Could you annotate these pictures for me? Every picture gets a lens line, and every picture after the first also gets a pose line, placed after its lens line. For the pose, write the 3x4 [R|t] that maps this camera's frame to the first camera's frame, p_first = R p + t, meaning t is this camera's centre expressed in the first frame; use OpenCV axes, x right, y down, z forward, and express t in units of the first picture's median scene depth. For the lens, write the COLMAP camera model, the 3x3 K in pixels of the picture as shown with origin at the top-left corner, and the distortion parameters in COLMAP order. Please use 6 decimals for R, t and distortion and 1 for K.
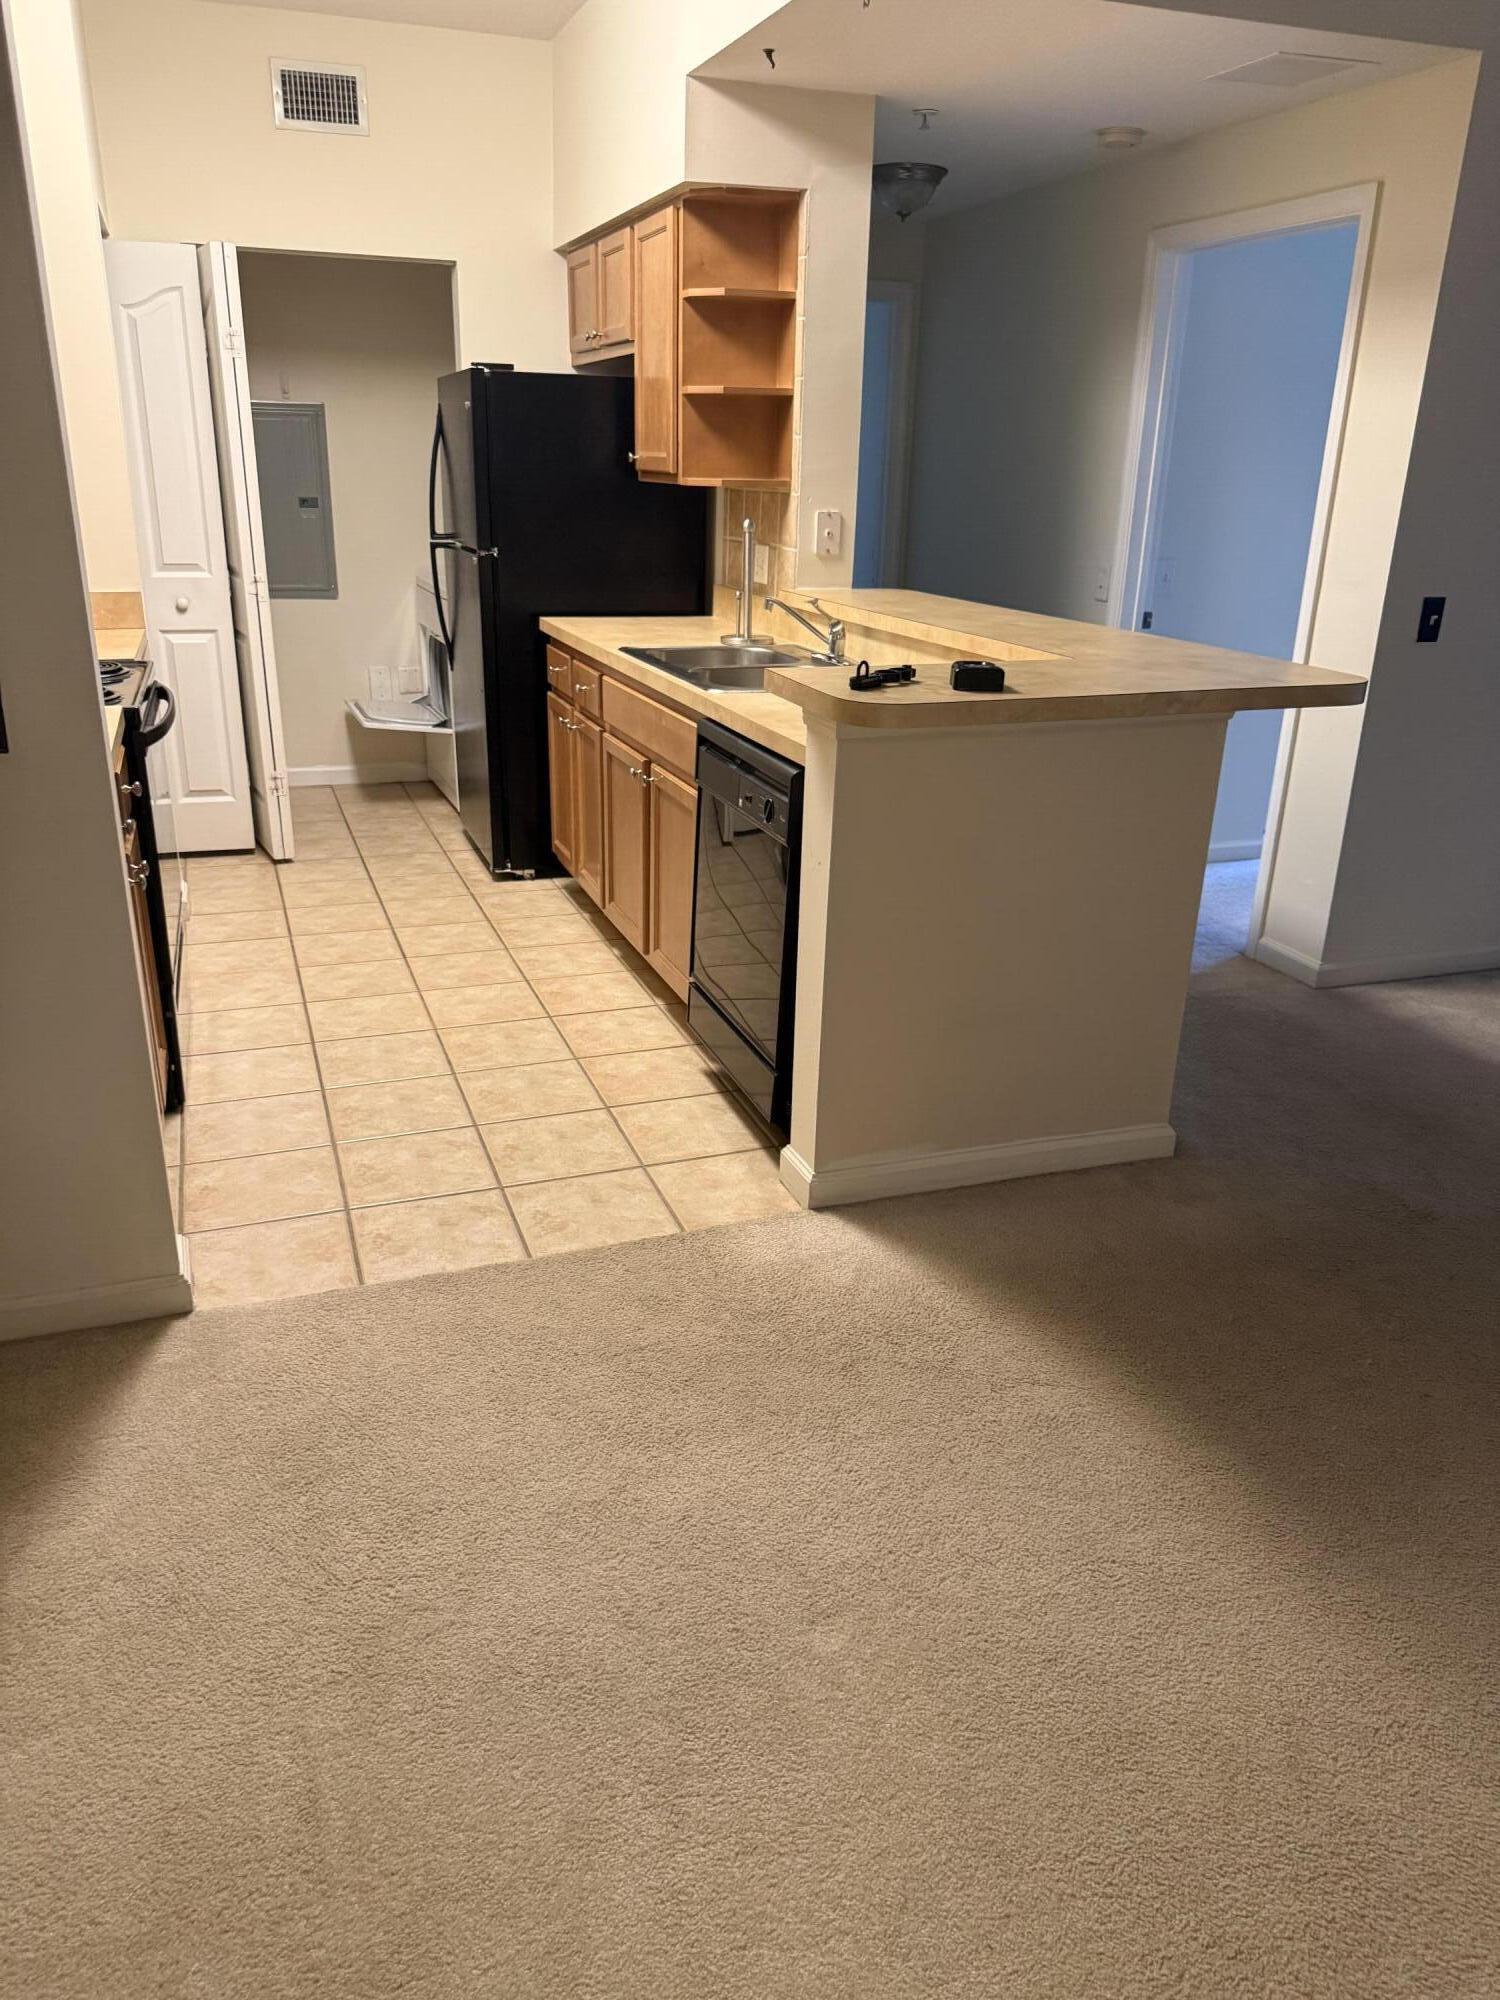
lens RADIAL K [[1408.4, 0, 769.9], [0, 1408.4, 1017.1], [0, 0, 1]] dist [0.035698, -0.065908]
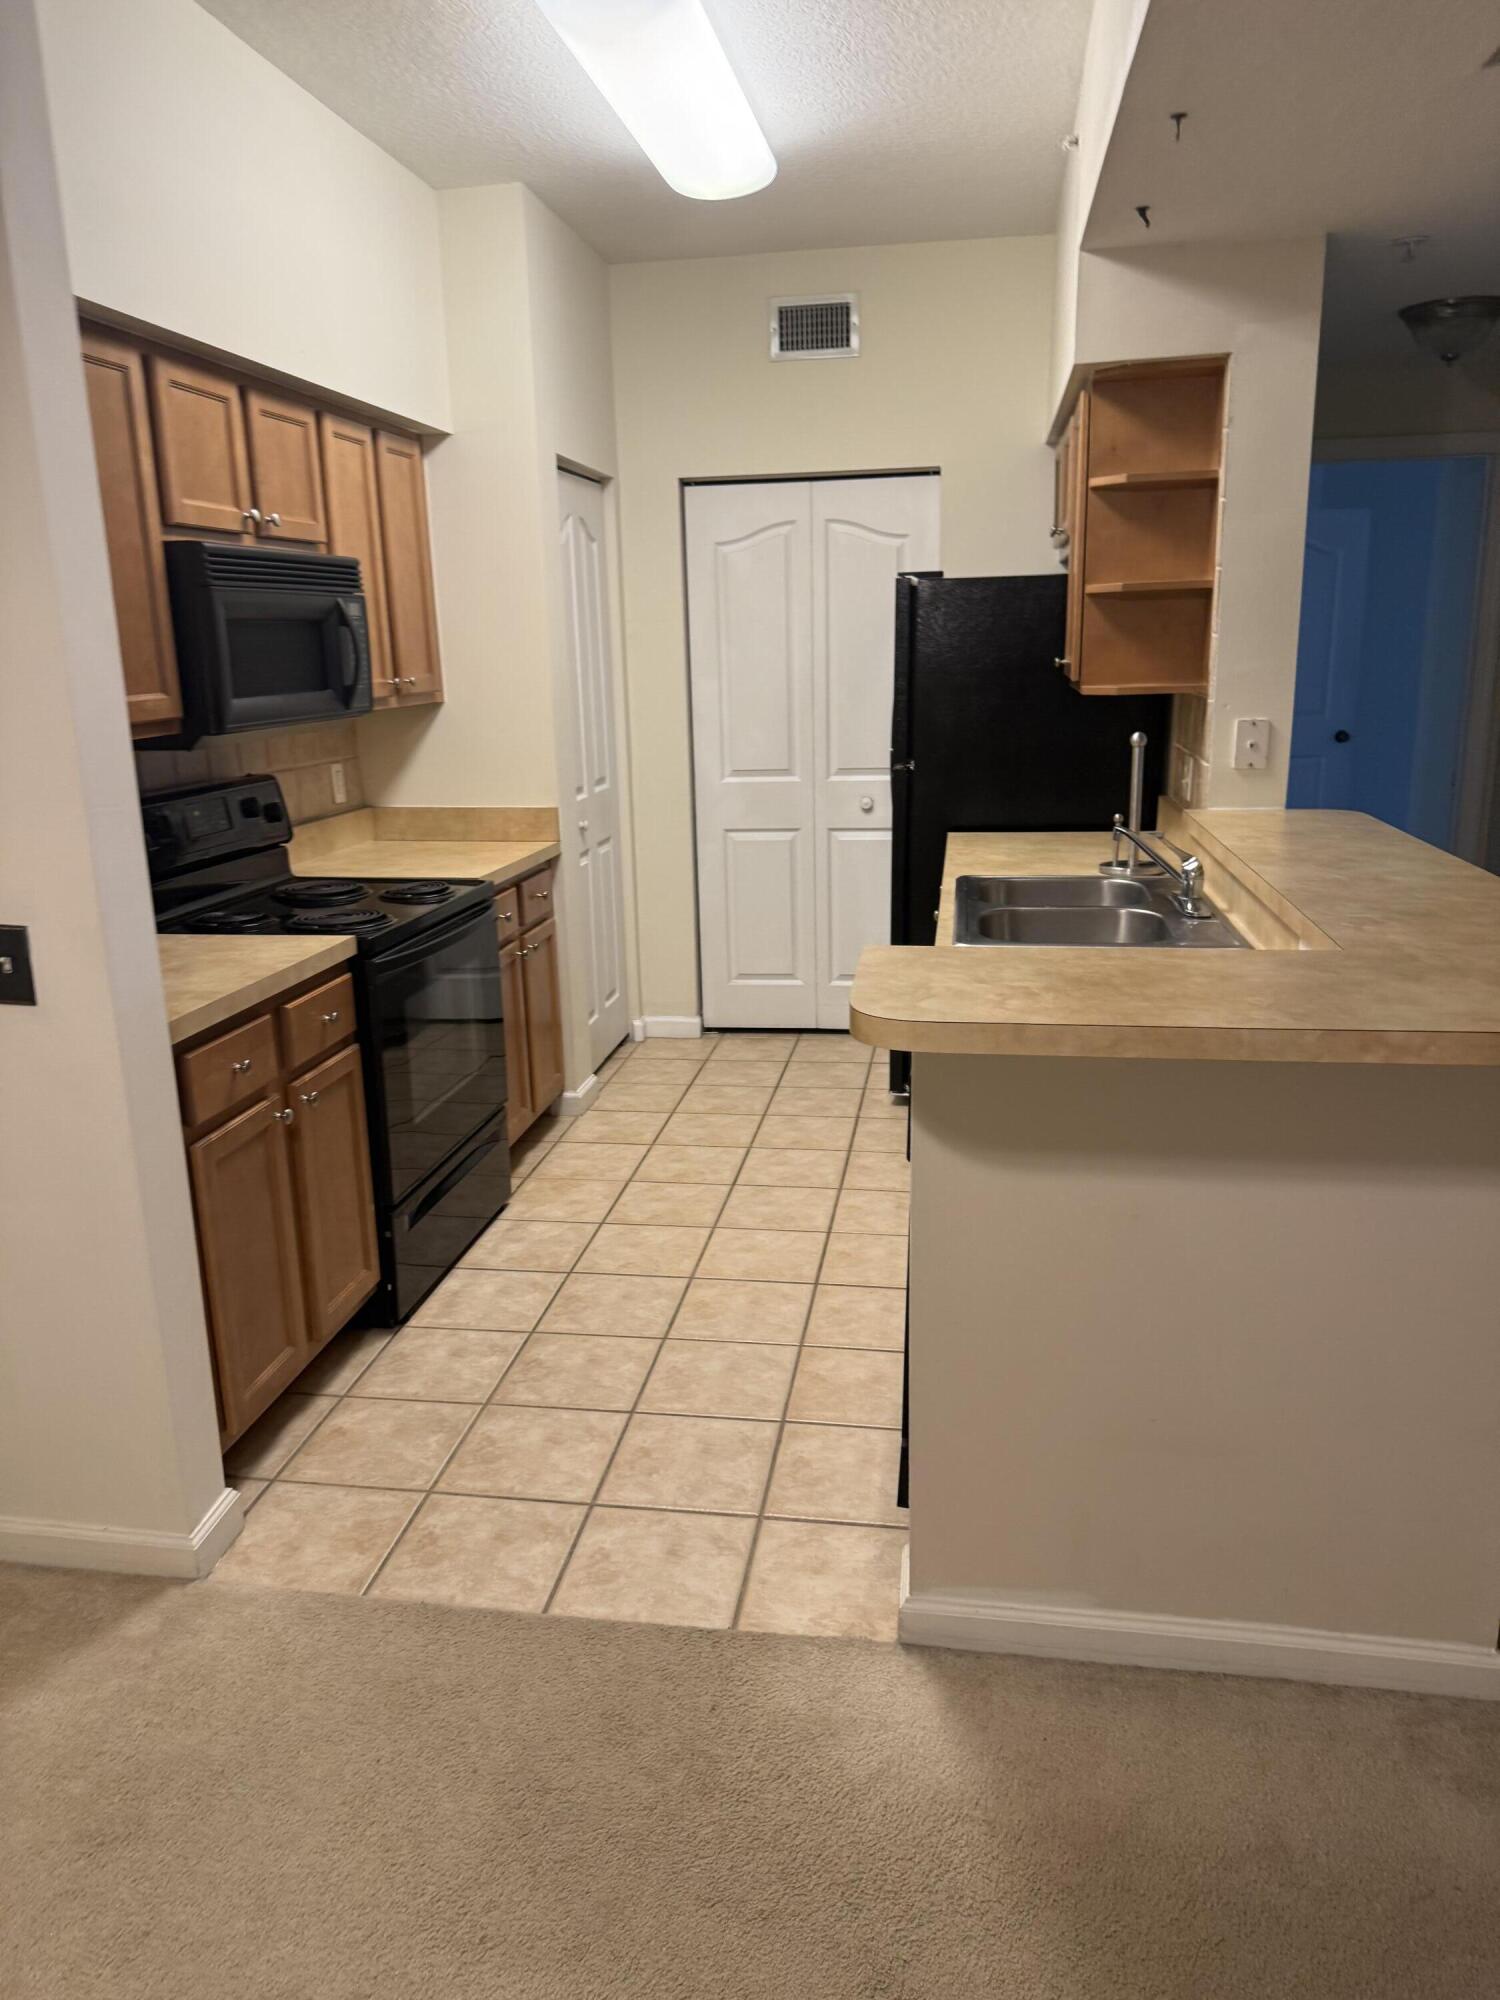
lens RADIAL K [[1408.4, 0, 751.7], [0, 1408.4, 1008.5], [0, 0, 1]] dist [0.035698, -0.065908]
pose [[0.869174, 0.082906, -0.487508, 0.216557], [-0.138337, 0.987250, -0.078748, -0.092416], [0.474763, 0.135886, 0.869560, 0.182084]]
